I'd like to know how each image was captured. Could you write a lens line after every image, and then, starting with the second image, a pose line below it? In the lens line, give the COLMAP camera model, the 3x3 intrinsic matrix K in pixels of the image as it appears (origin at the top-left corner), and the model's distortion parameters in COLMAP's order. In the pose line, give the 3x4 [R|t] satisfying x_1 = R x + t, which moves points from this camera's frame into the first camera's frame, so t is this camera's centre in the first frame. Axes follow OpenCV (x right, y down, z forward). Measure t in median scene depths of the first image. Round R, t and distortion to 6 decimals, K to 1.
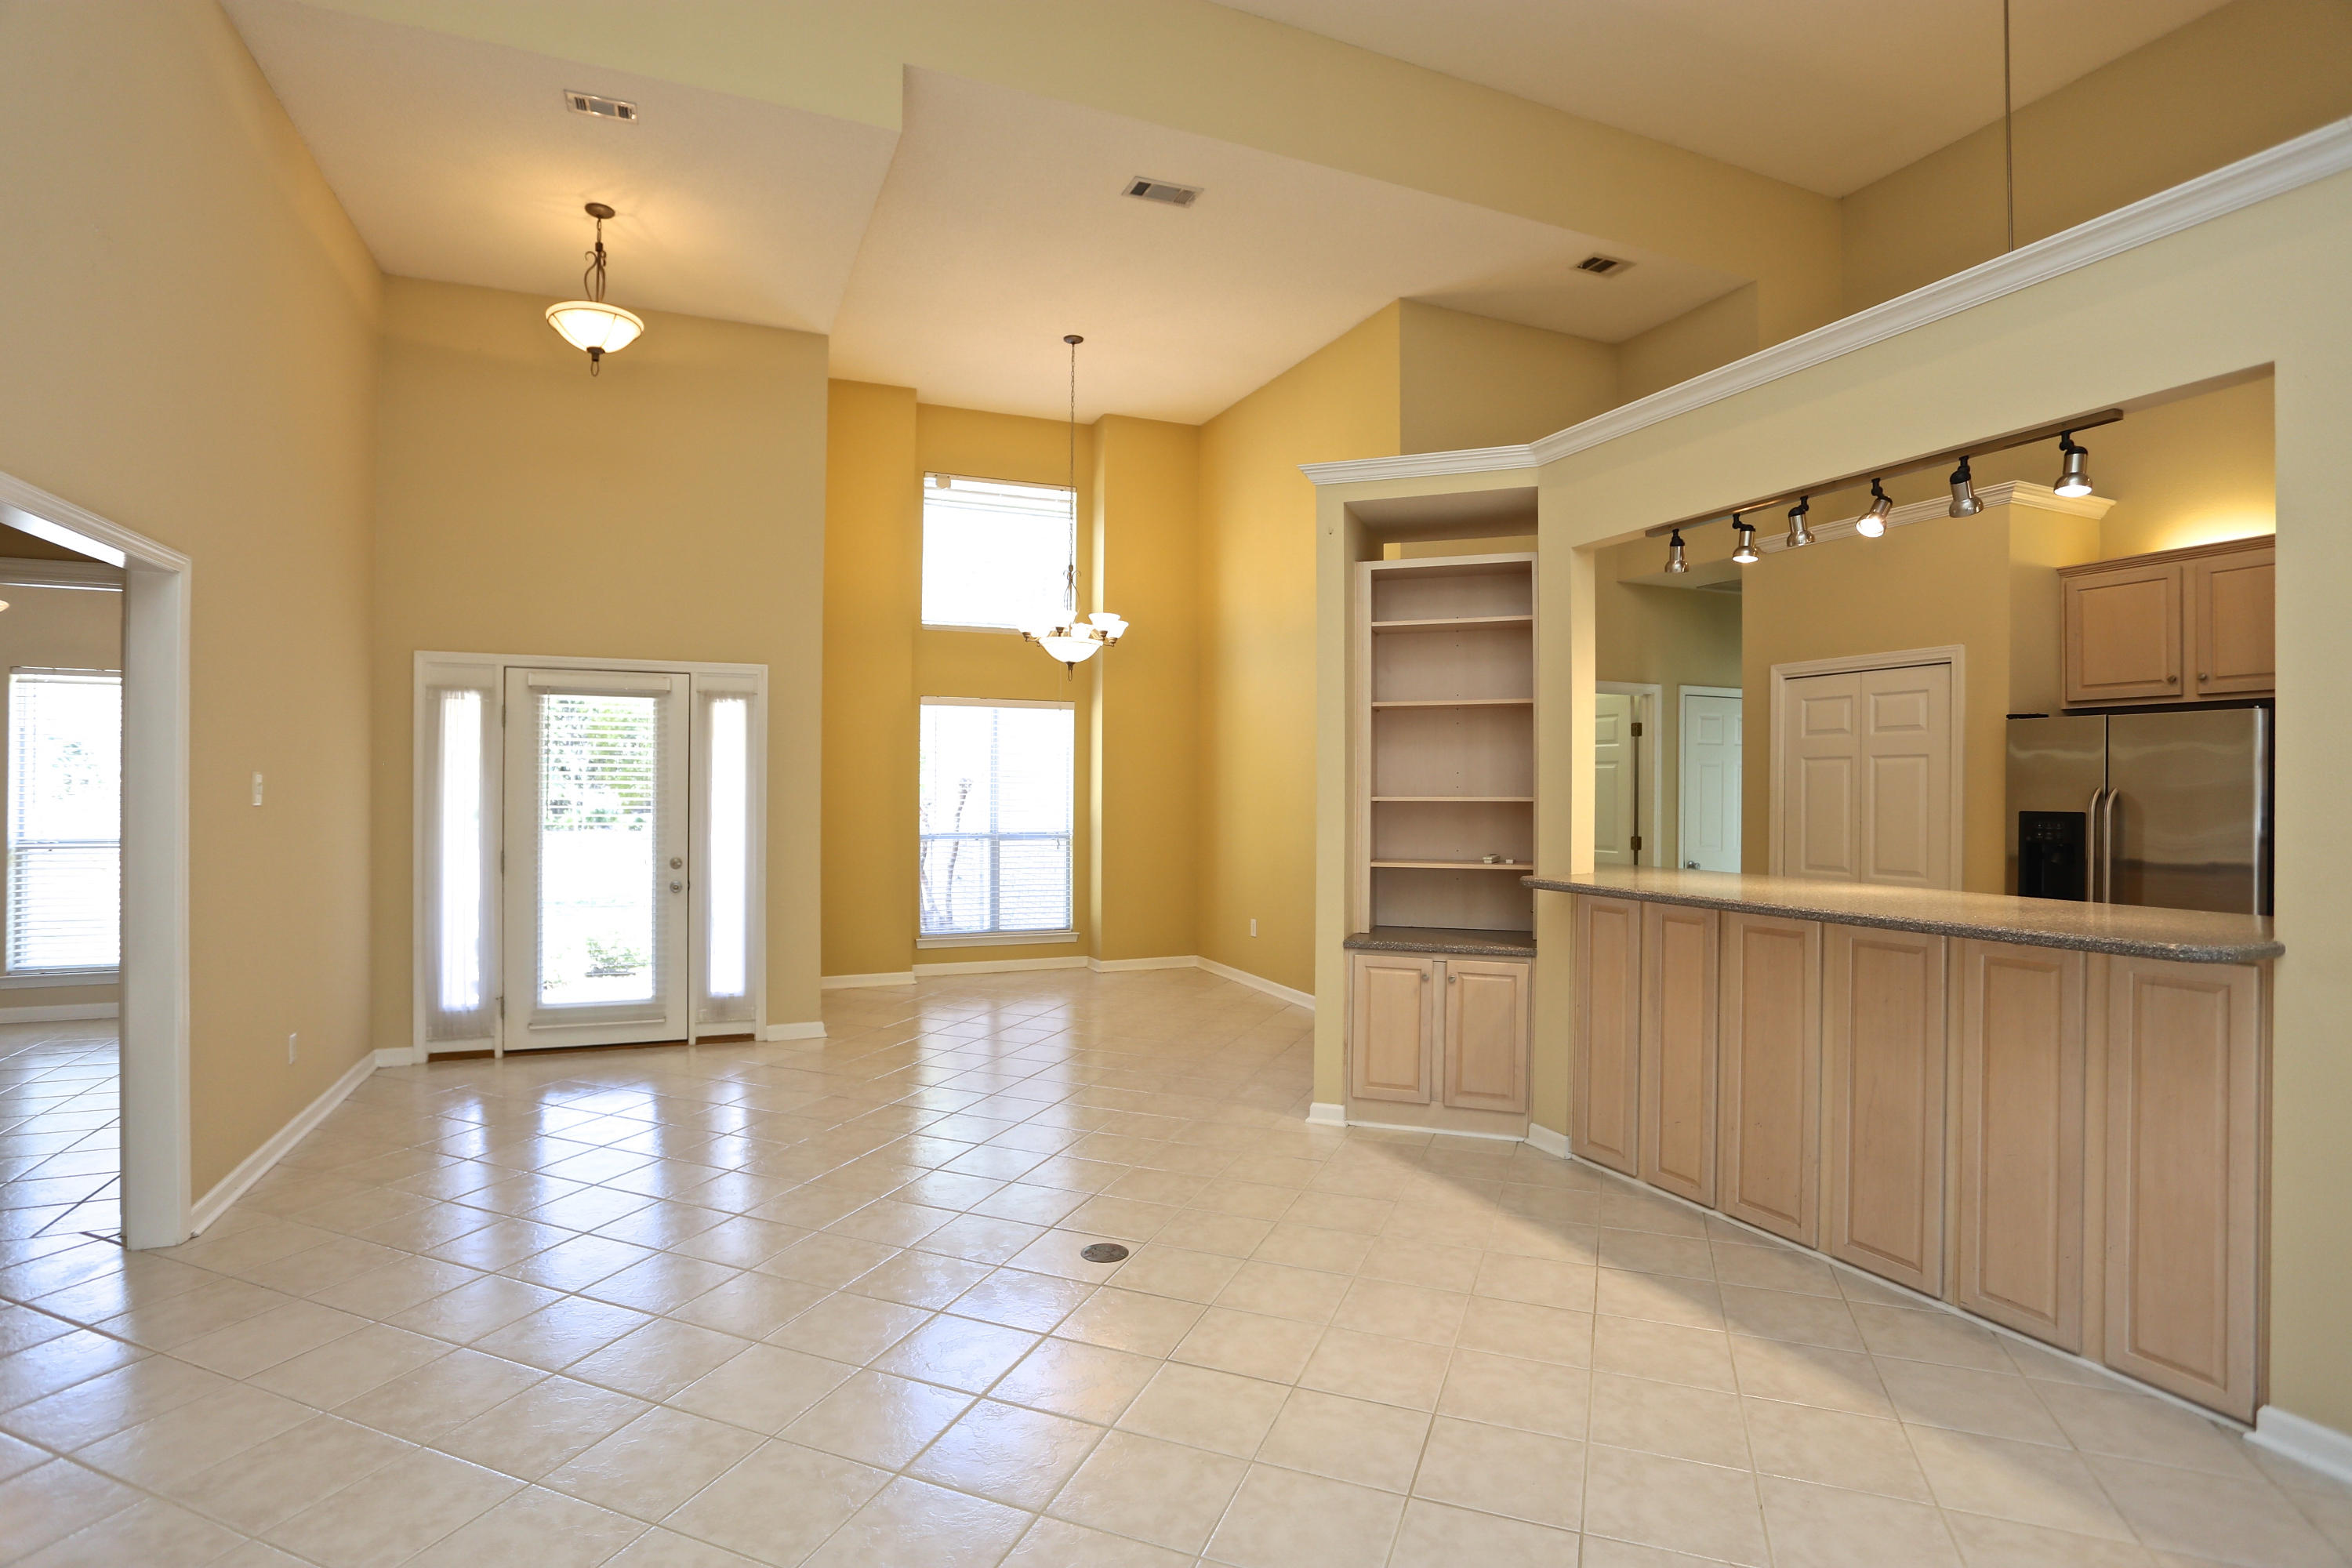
lens RADIAL K [[1158.4, 0, 1176.0], [0, 1158.4, 784.0], [0, 0, 1]] dist [-0.060635, -0.000528]
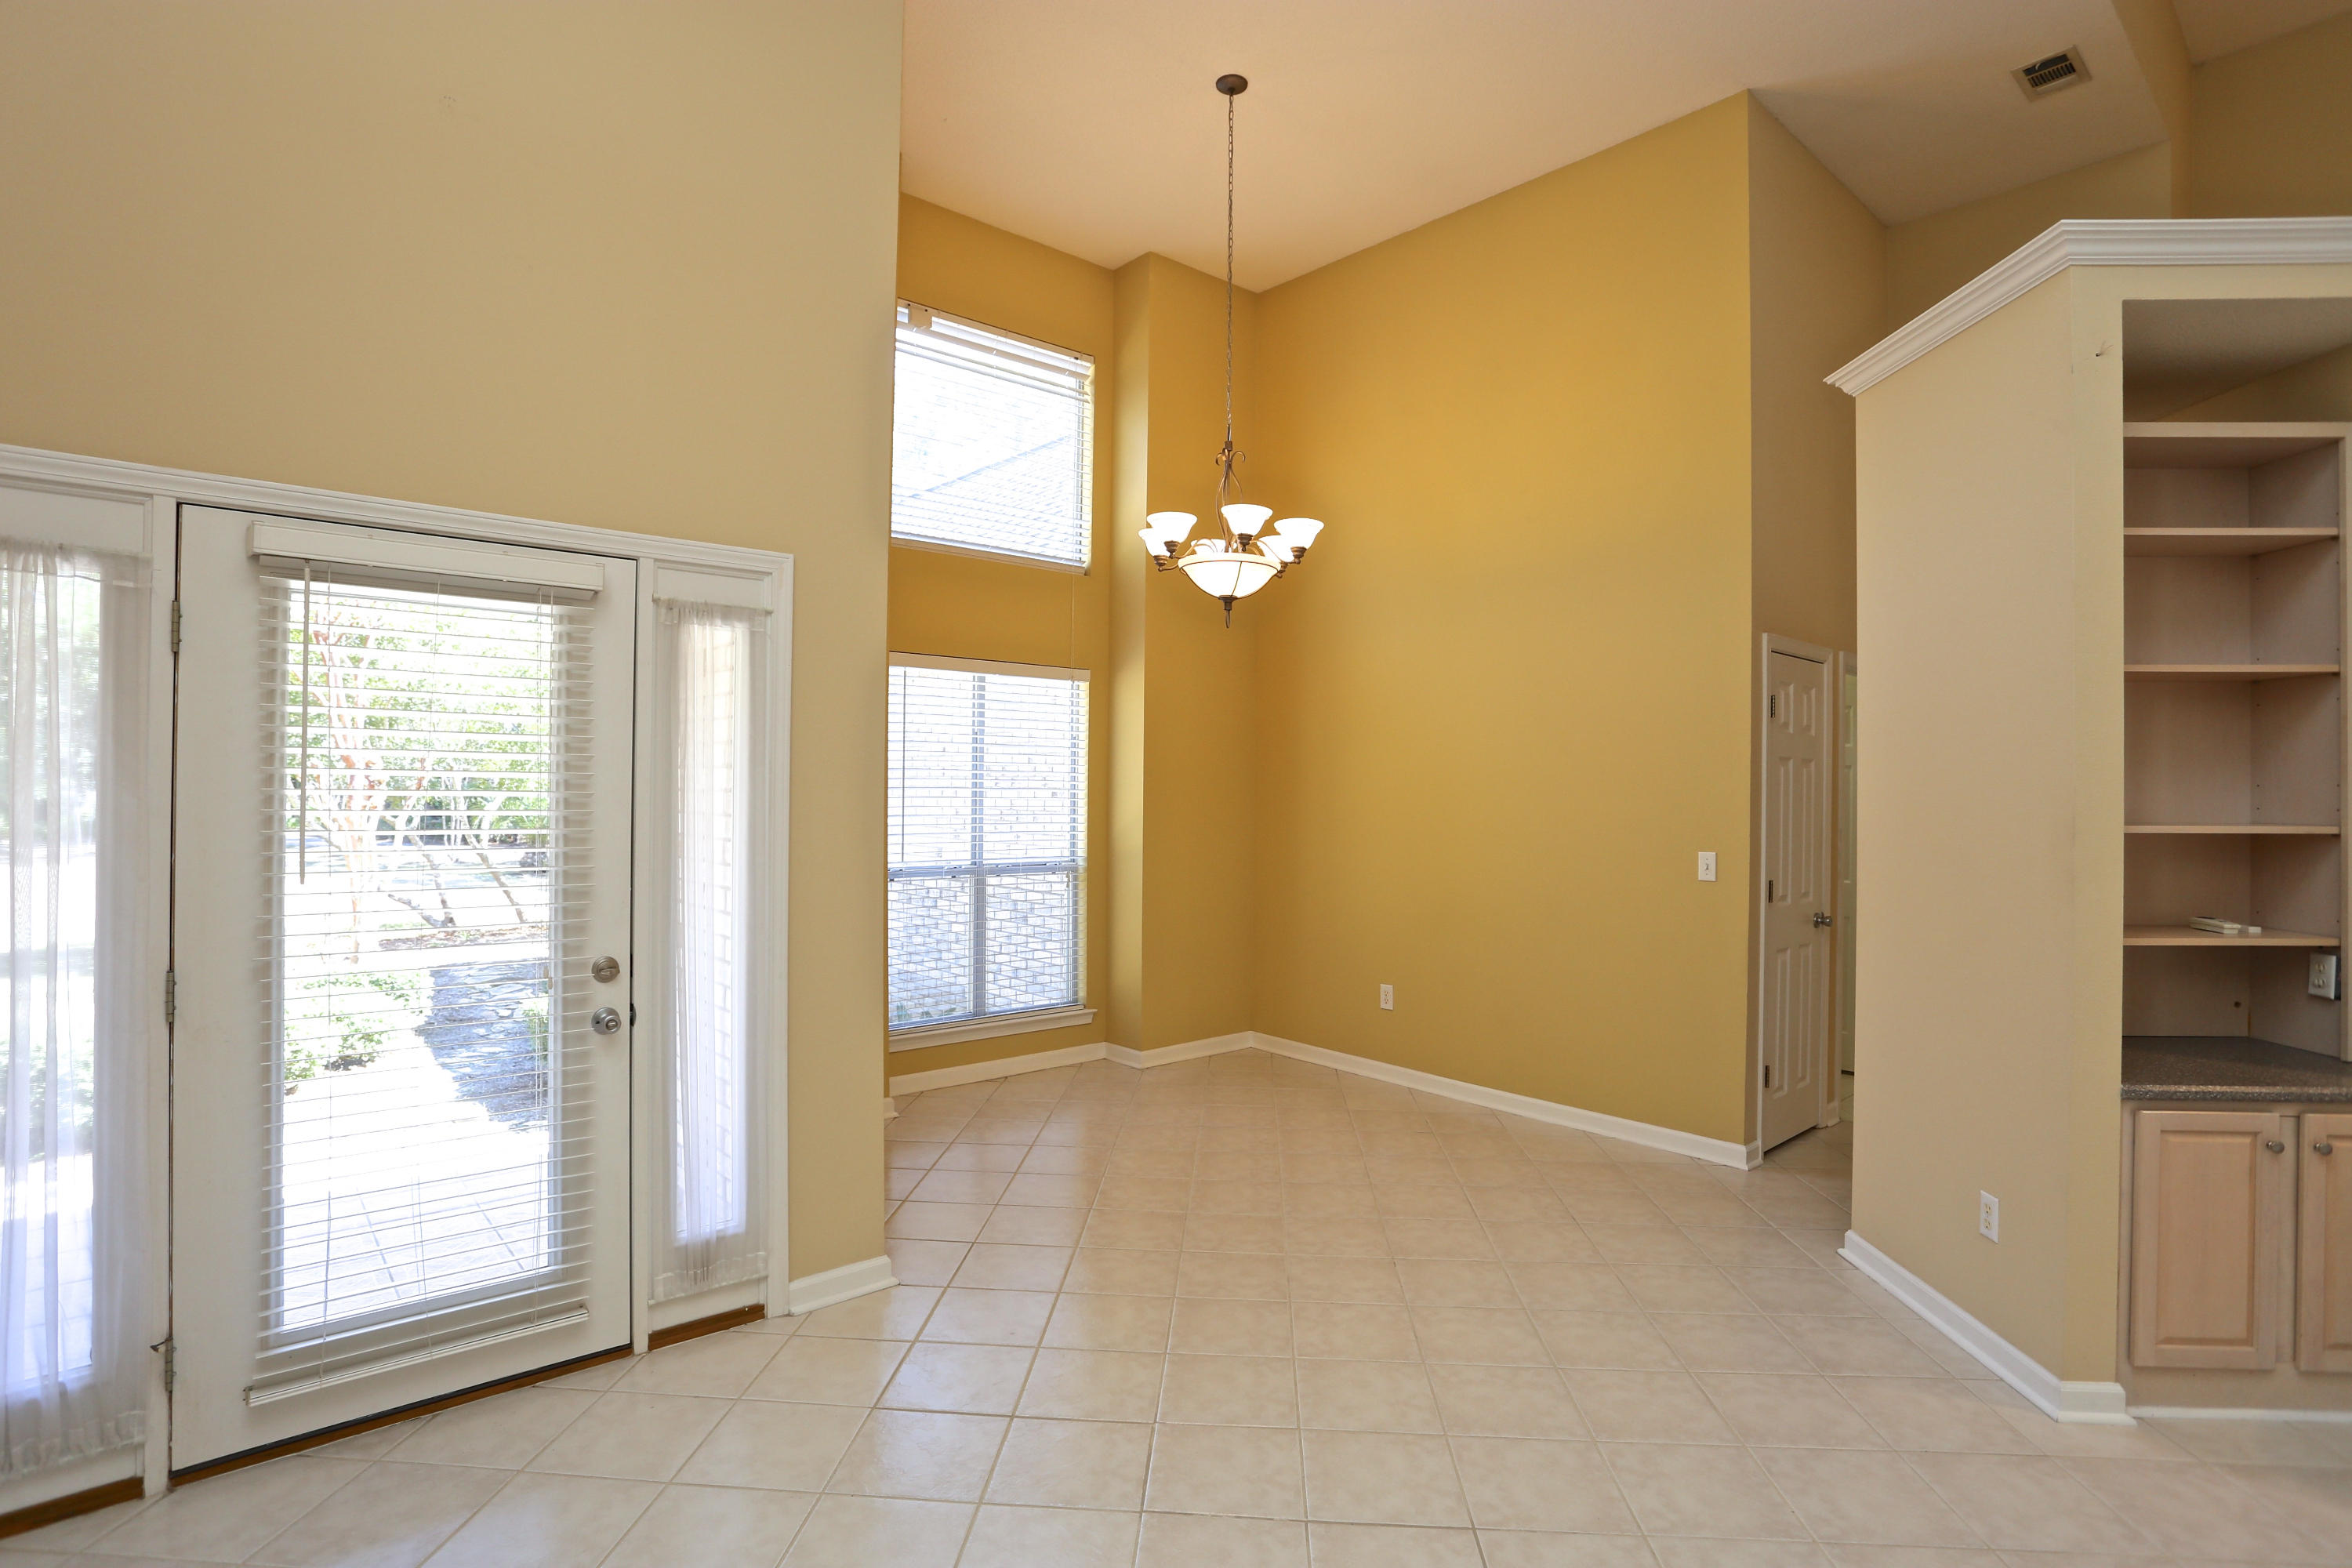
lens RADIAL K [[1144.4, 0, 1176.0], [0, 1144.4, 784.0], [0, 0, 1]] dist [-0.060304, 0.020534]
pose [[0.954360, 0.003637, 0.298635, -0.344214], [-0.003574, 0.999993, -0.000757, -0.005823], [-0.298636, -0.000345, 0.954367, 0.485563]]
